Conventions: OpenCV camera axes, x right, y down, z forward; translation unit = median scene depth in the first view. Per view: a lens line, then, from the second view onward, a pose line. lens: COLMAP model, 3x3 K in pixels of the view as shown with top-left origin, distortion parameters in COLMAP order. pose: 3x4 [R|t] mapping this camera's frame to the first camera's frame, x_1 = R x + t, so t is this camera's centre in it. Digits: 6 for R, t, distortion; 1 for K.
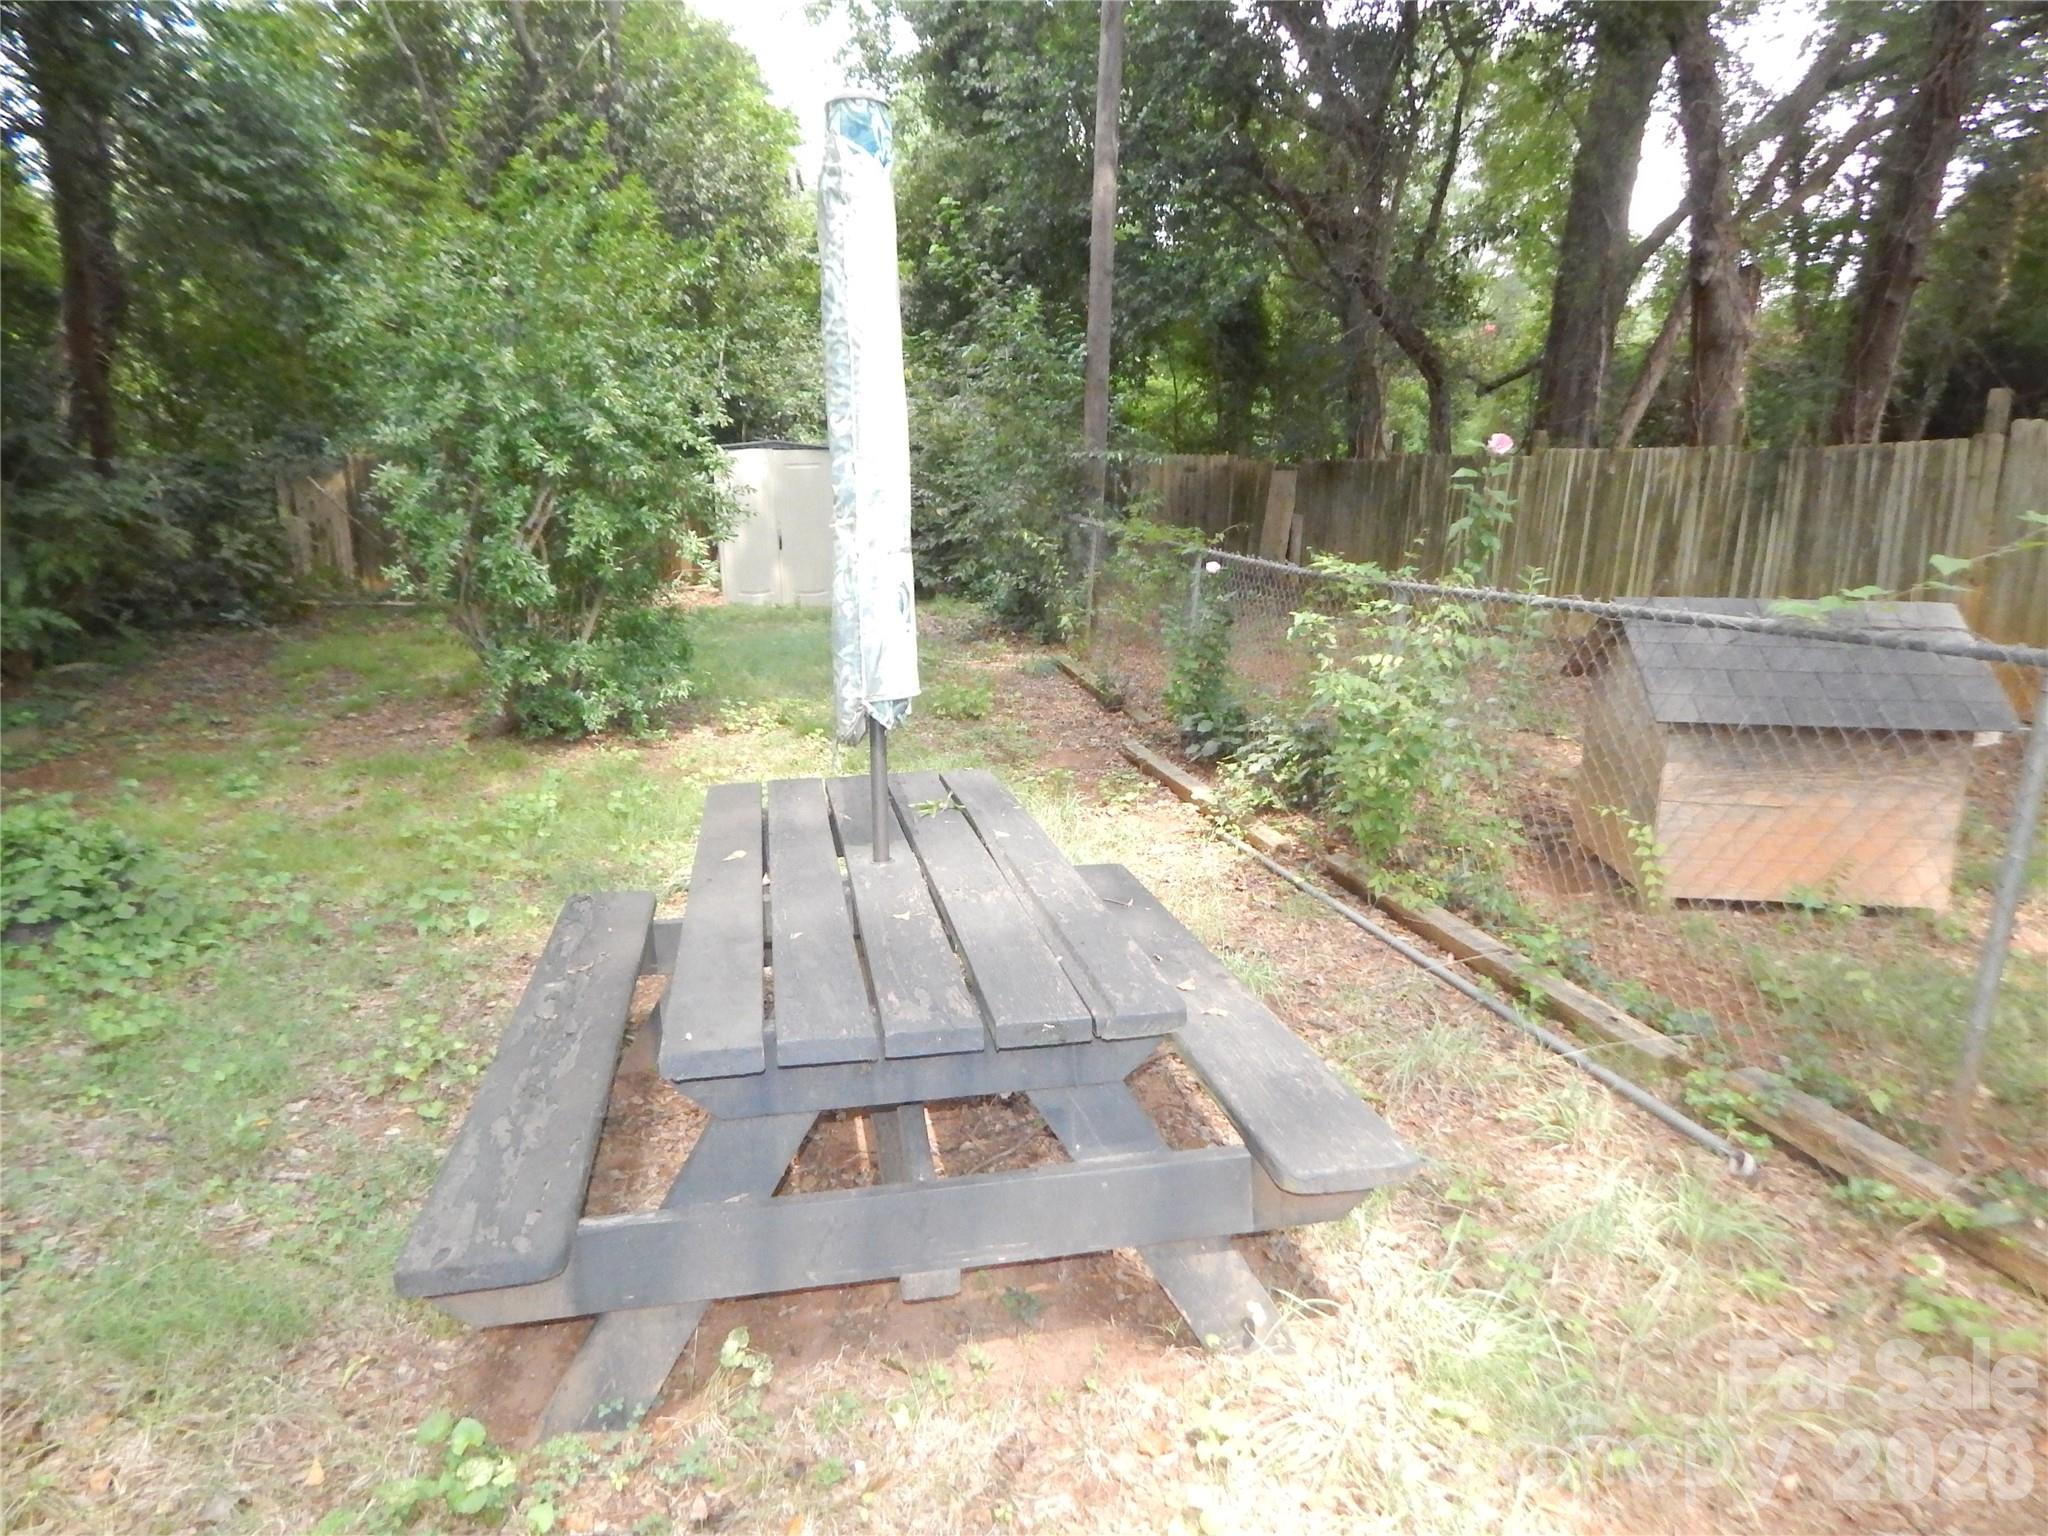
lens RADIAL K [[1372.6, 0, 1024.0], [0, 1372.6, 768.0], [0, 0, 1]] dist [0.038232, -0.000283]
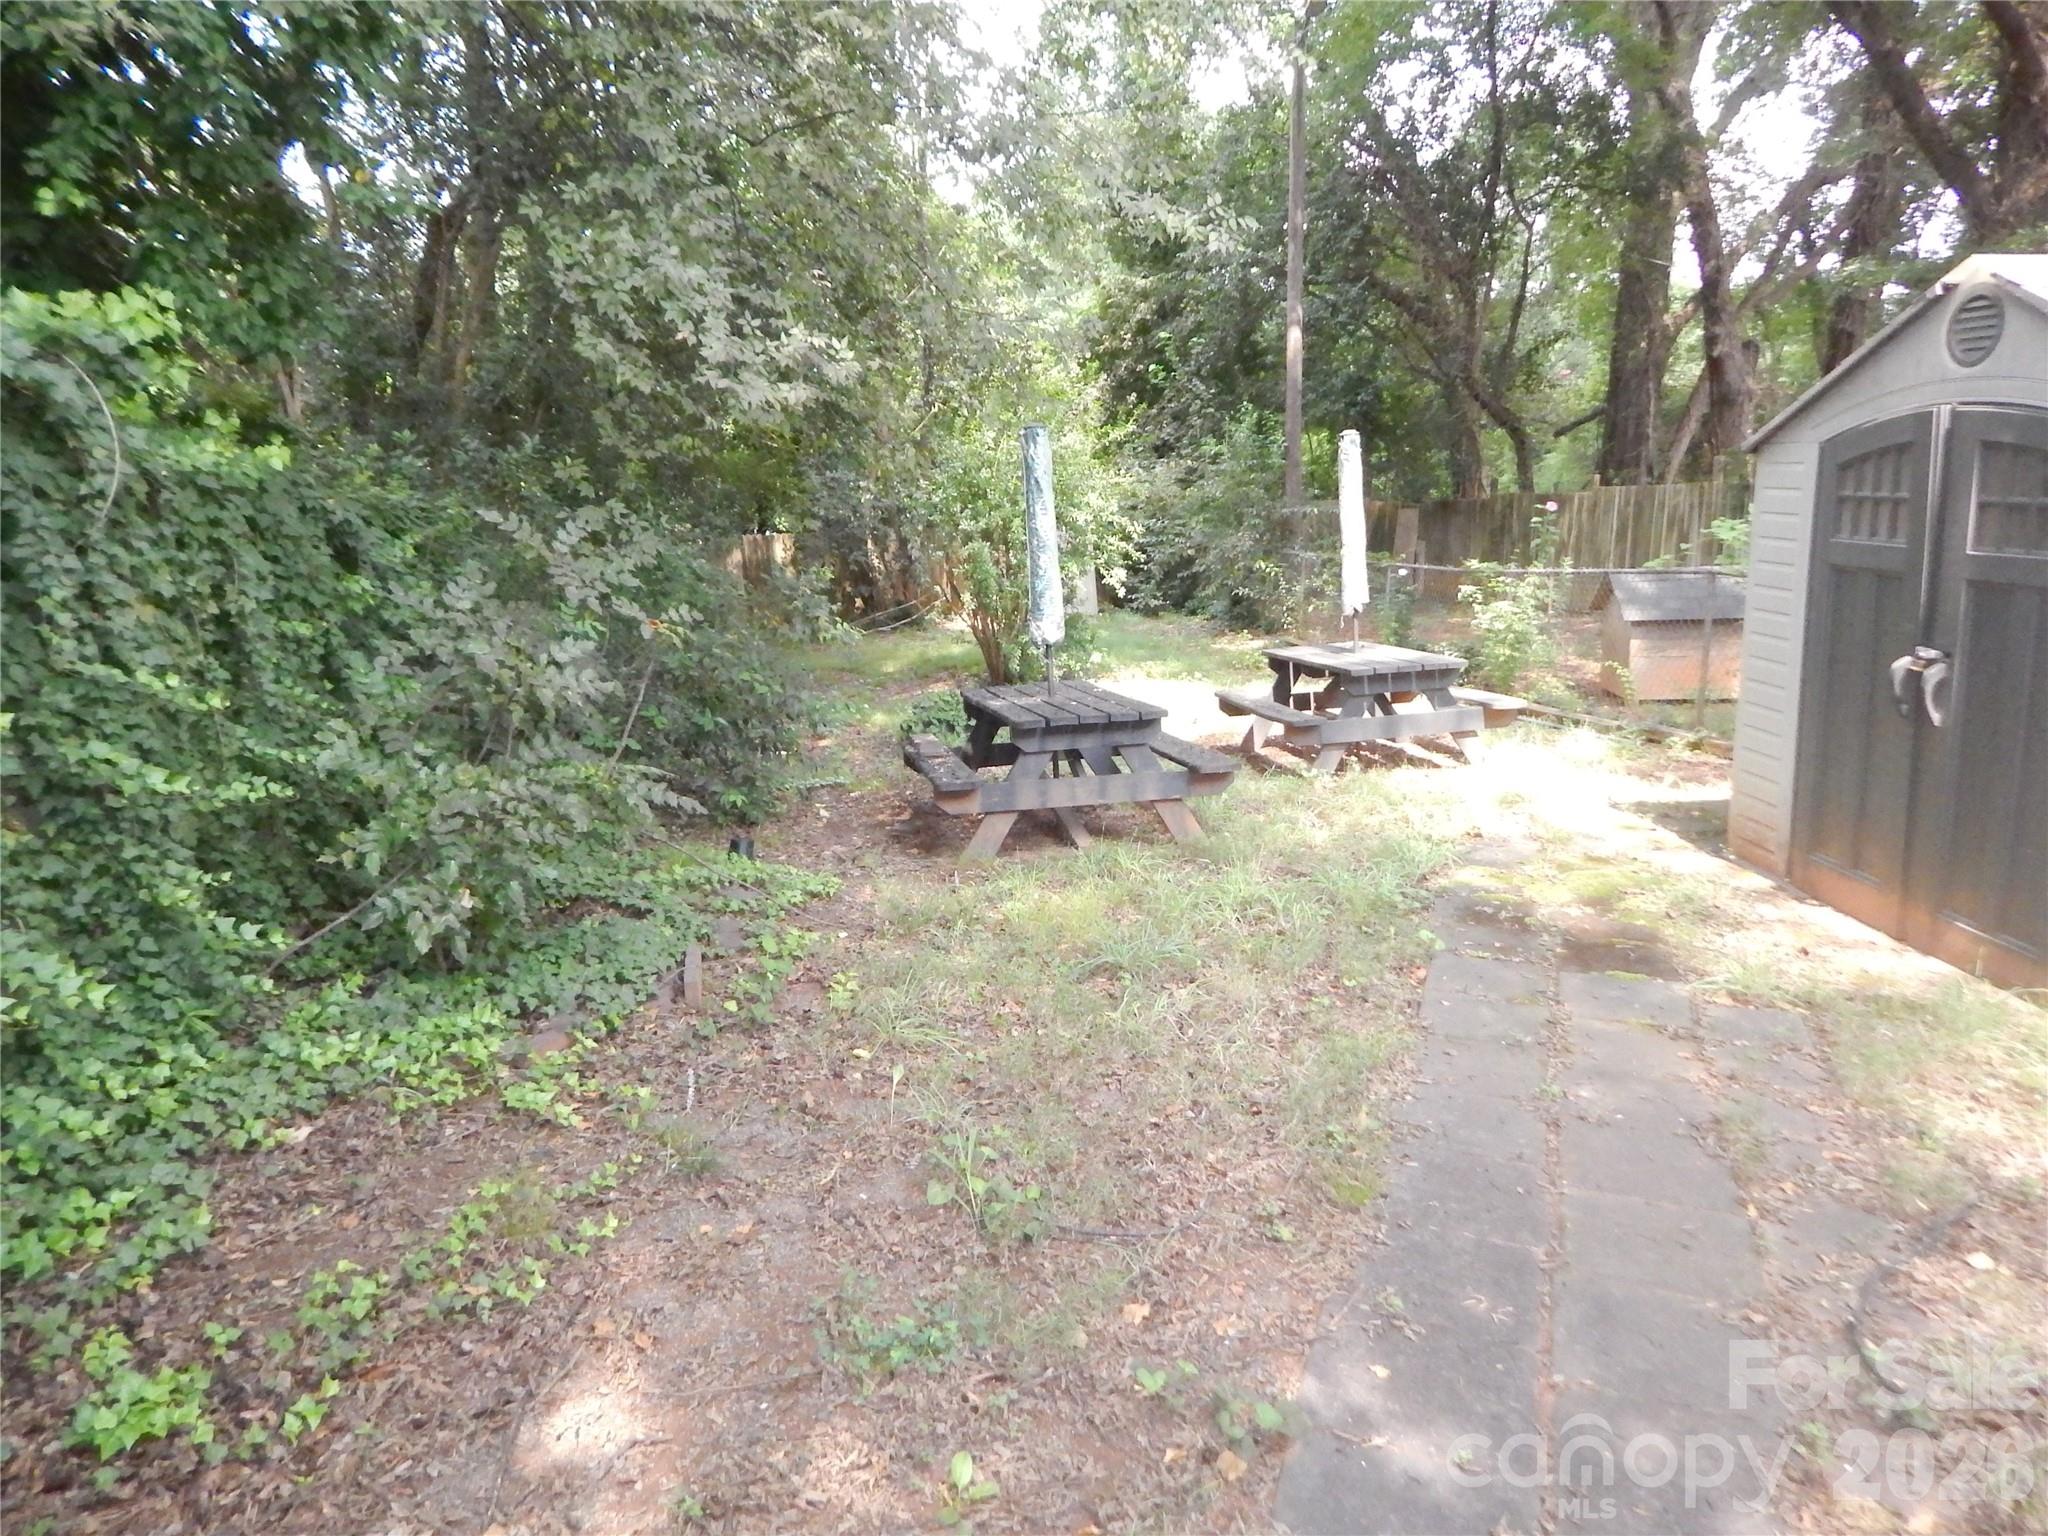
lens RADIAL K [[1372.6, 0, 1024.0], [0, 1372.6, 768.0], [0, 0, 1]] dist [0.038232, -0.000283]
pose [[0.996893, -0.043515, -0.065657, -0.119316], [0.041584, 0.998669, -0.030502, 0.070096], [0.066897, 0.027677, 0.997376, -0.401259]]
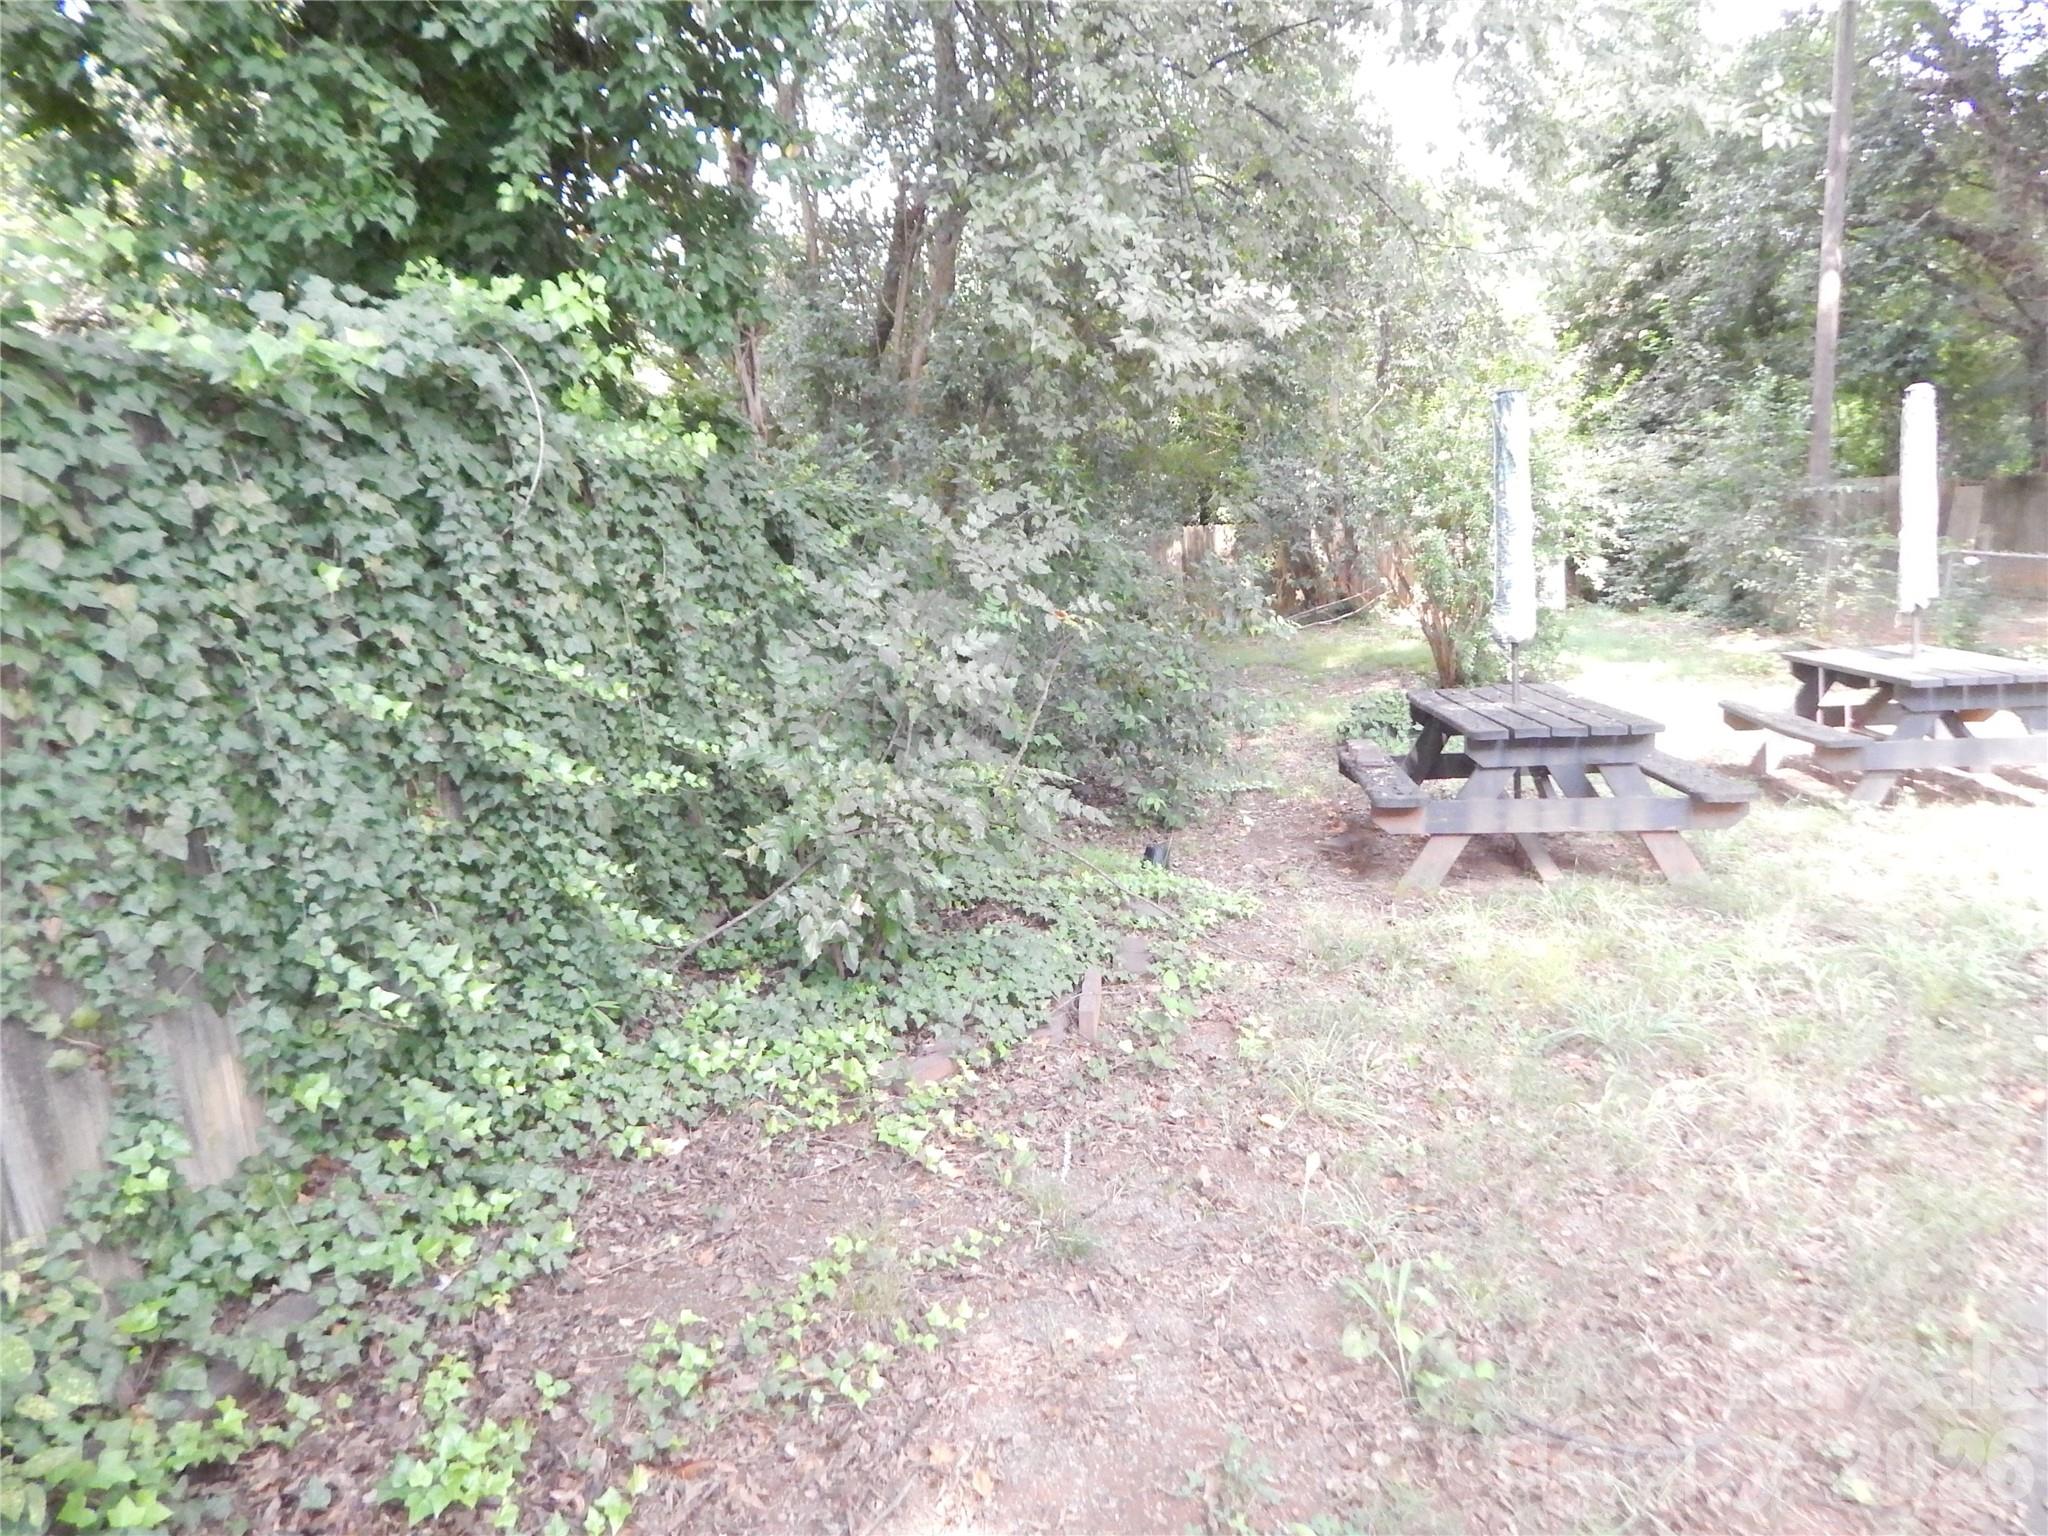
lens RADIAL K [[1386.7, 0, 1025.6], [0, 1386.7, 749.4], [0, 0, 1]] dist [0.022092, -0.022265]
pose [[0.930148, -0.005517, -0.367143, -0.122937], [-0.011591, 0.998948, -0.044377, 0.066203], [0.367002, 0.045532, 0.929105, -0.373415]]
